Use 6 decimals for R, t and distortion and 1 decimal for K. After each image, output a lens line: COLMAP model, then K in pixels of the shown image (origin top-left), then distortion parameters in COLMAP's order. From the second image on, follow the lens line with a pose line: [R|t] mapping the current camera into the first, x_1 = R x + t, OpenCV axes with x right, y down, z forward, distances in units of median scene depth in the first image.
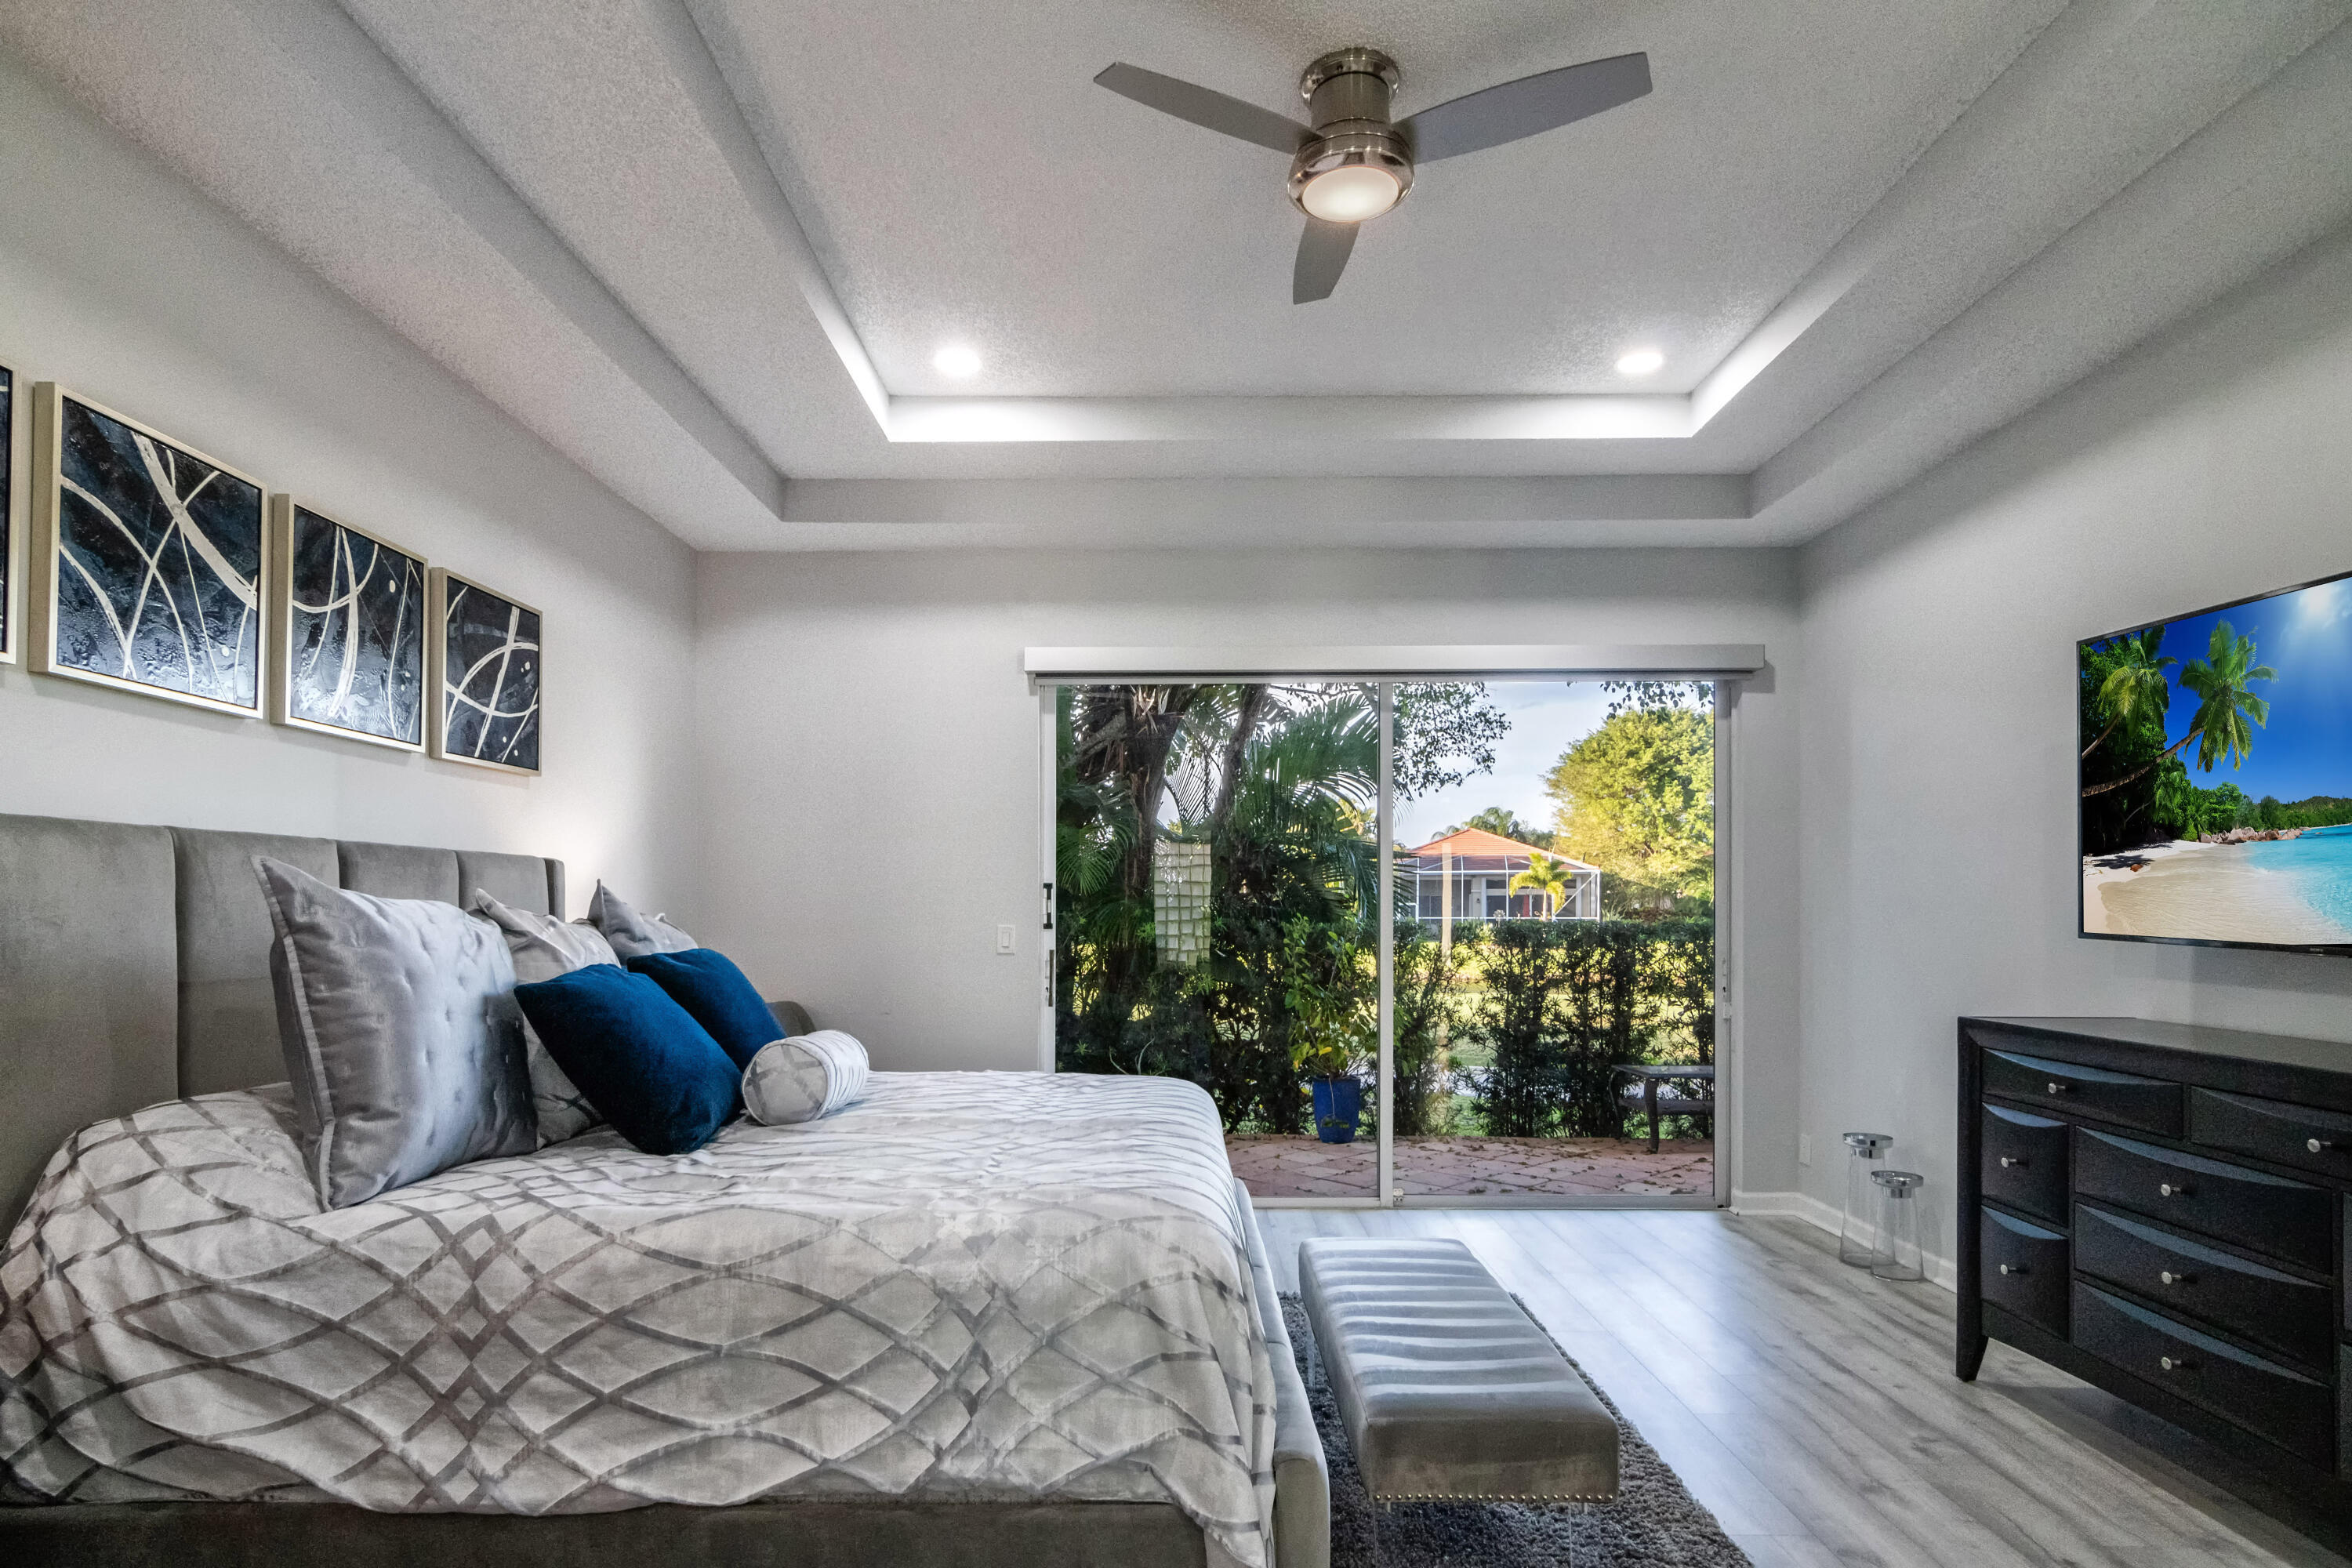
lens RADIAL K [[1241.3, 0, 1179.3], [0, 1241.3, 909.3], [0, 0, 1]] dist [0.001863, 0.000589]
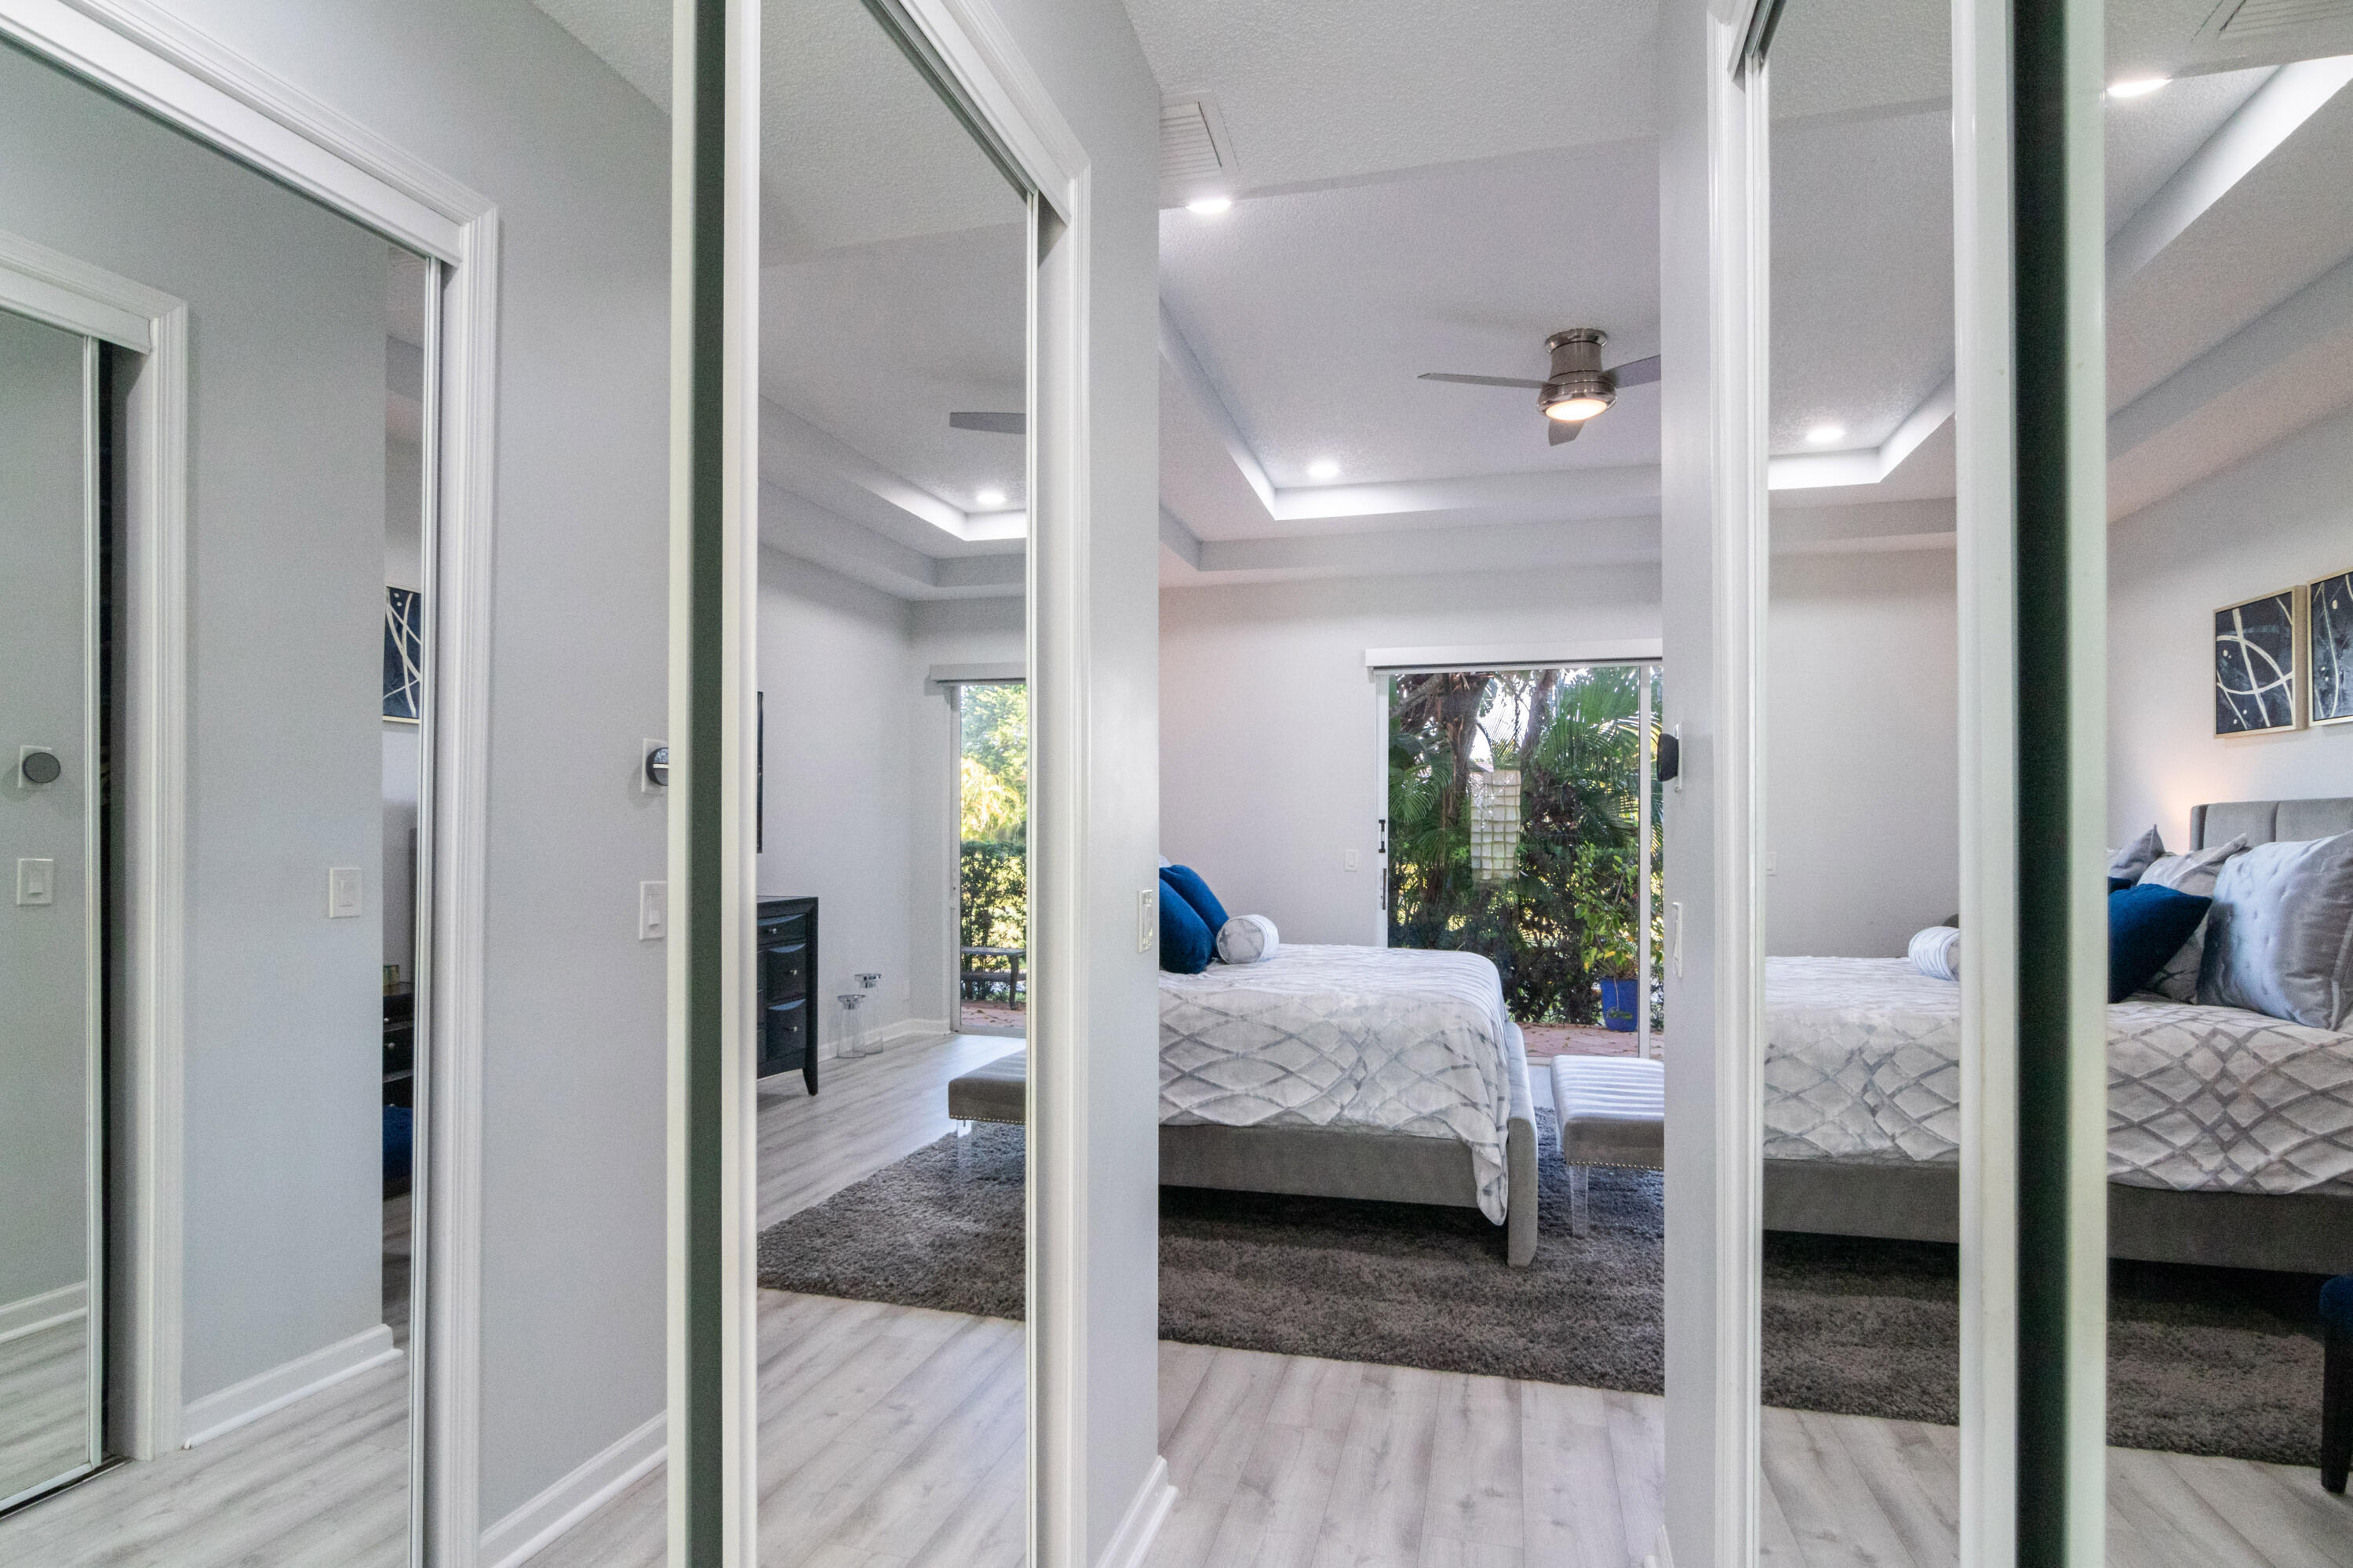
lens RADIAL K [[1227.0, 0, 1182.0], [0, 1227.0, 820.7], [0, 0, 1]] dist [0.002843, 0.000965]
pose [[0.967417, 0.001281, -0.253186, 0.045644], [-0.002949, 0.999976, -0.006211, -0.020993], [0.253173, 0.006755, 0.967398, -0.716186]]
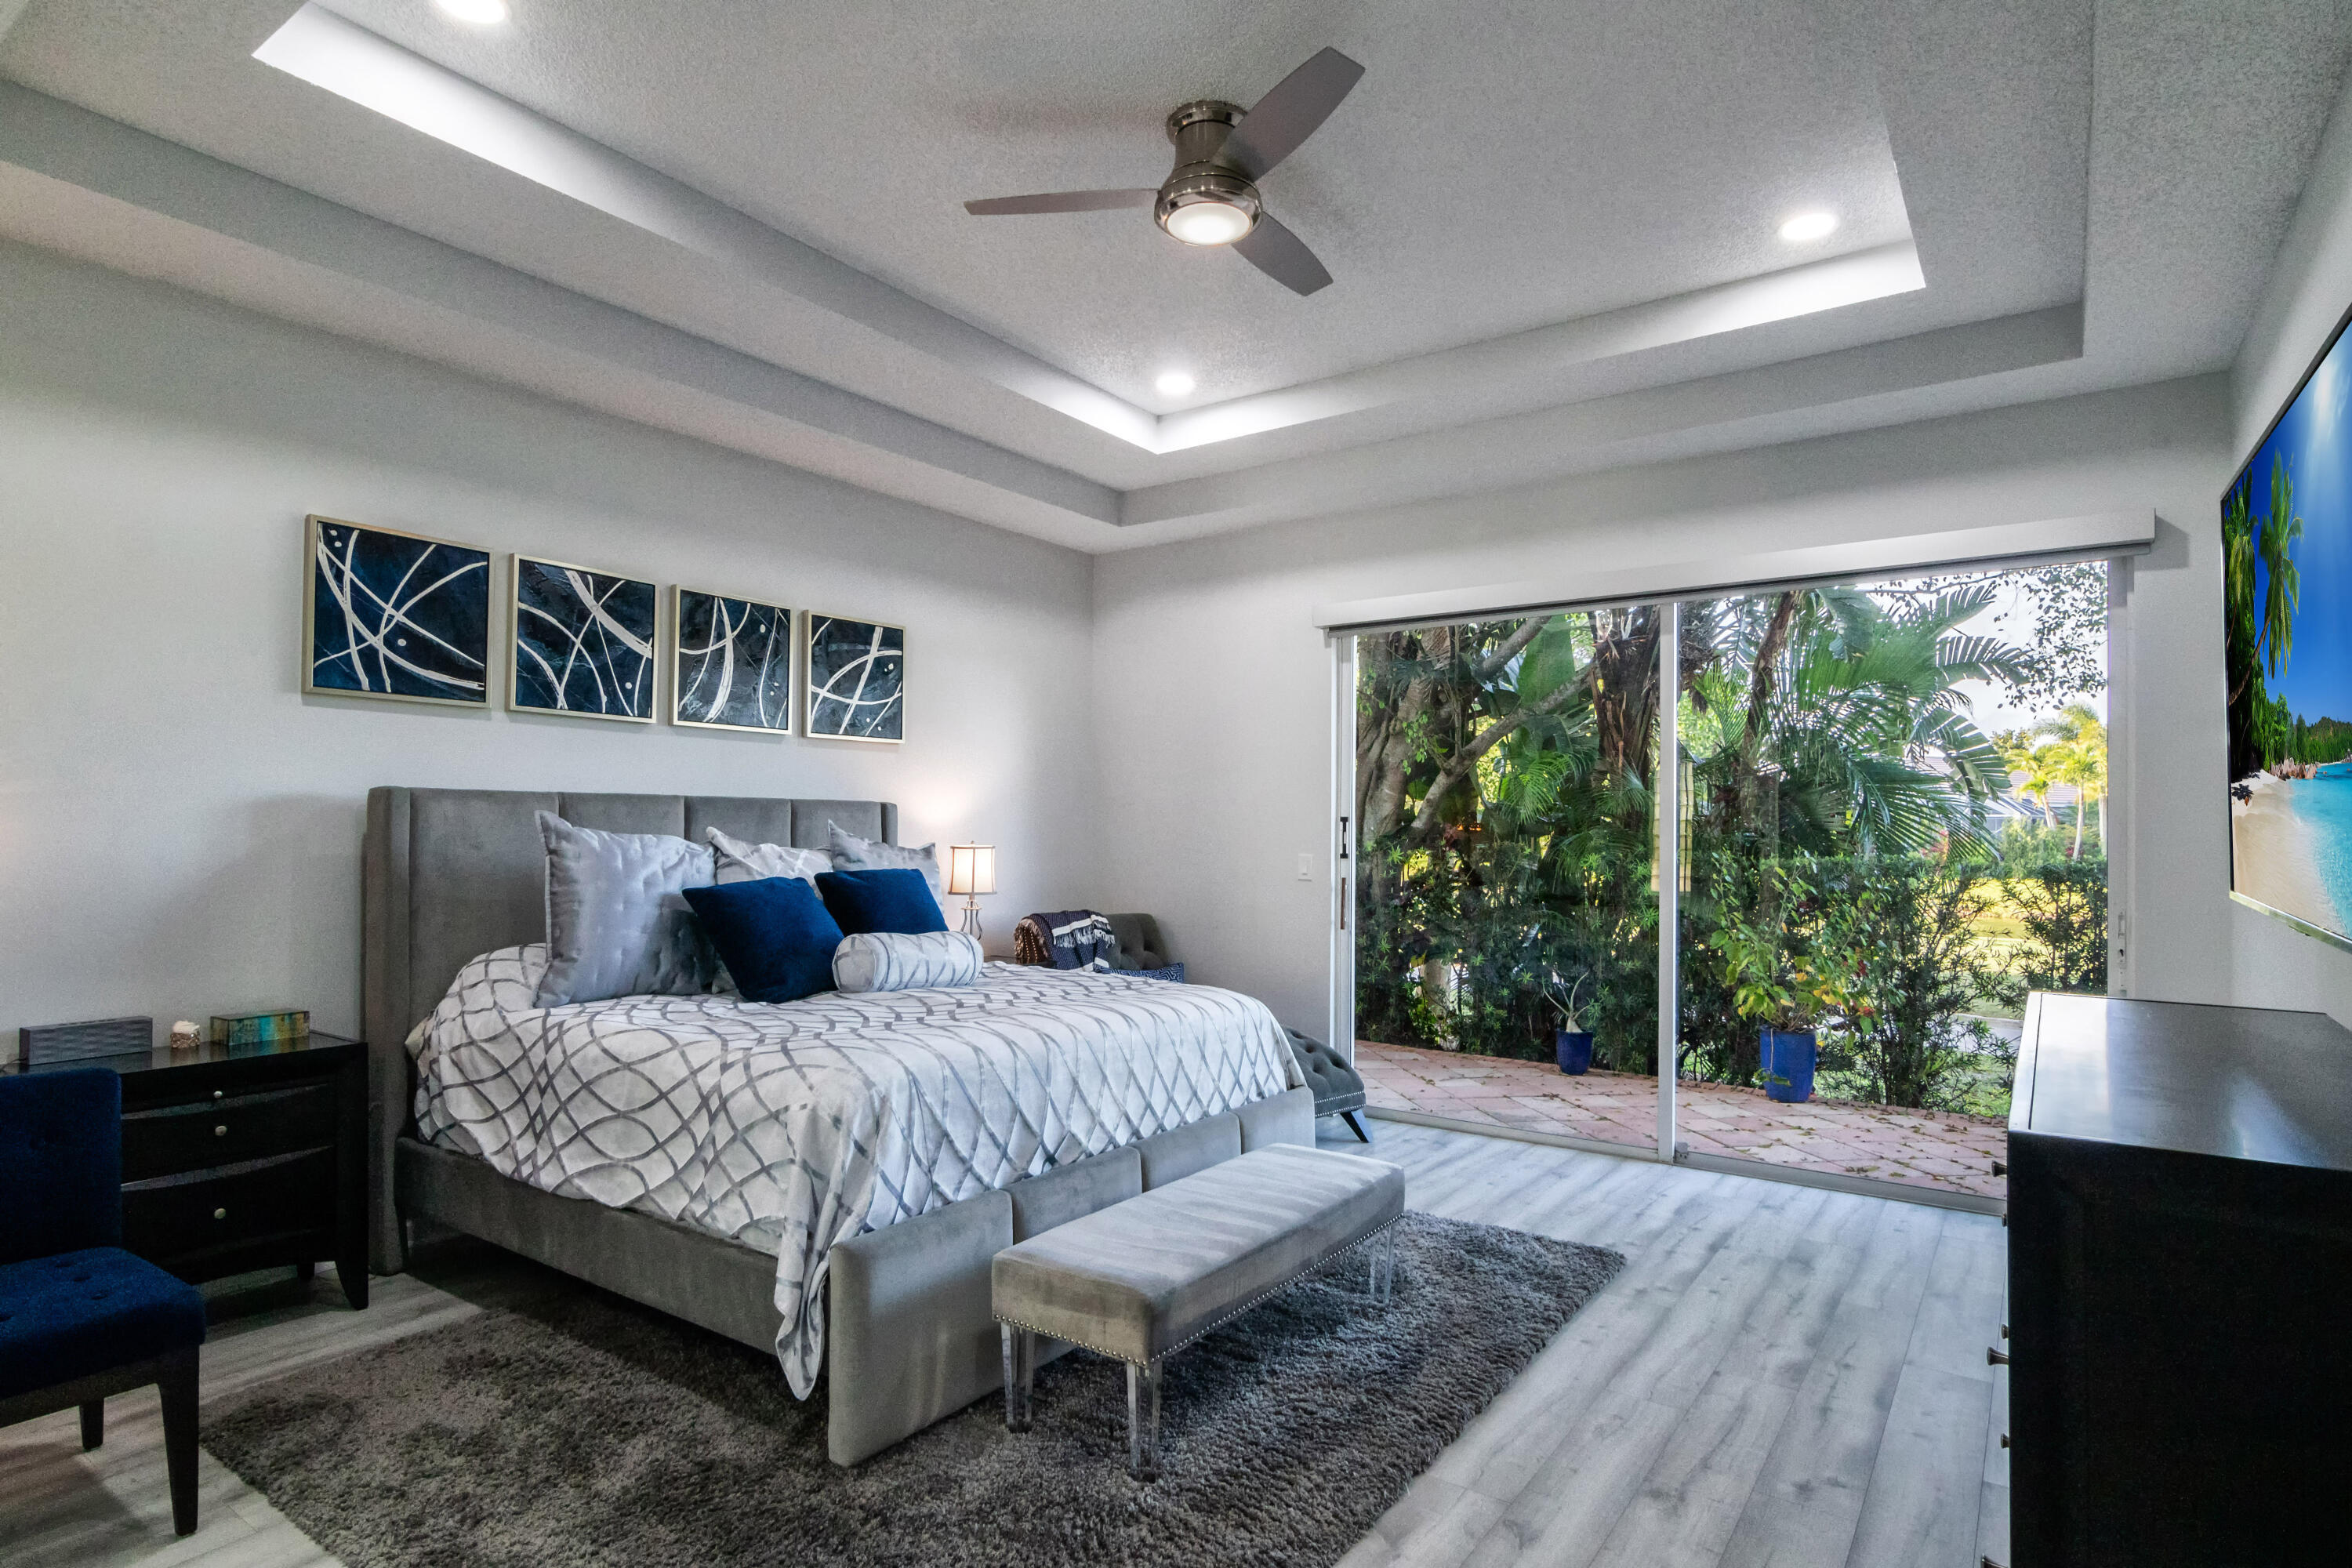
lens RADIAL K [[1226.6, 0, 1181.5], [0, 1226.6, 820.7], [0, 0, 1]] dist [0.002843, 0.000965]
pose [[0.818659, 0.001245, -0.574278, 0.786445], [-0.008183, 0.999921, -0.009497, -0.013549], [0.574221, 0.012474, 0.818605, 0.065414]]
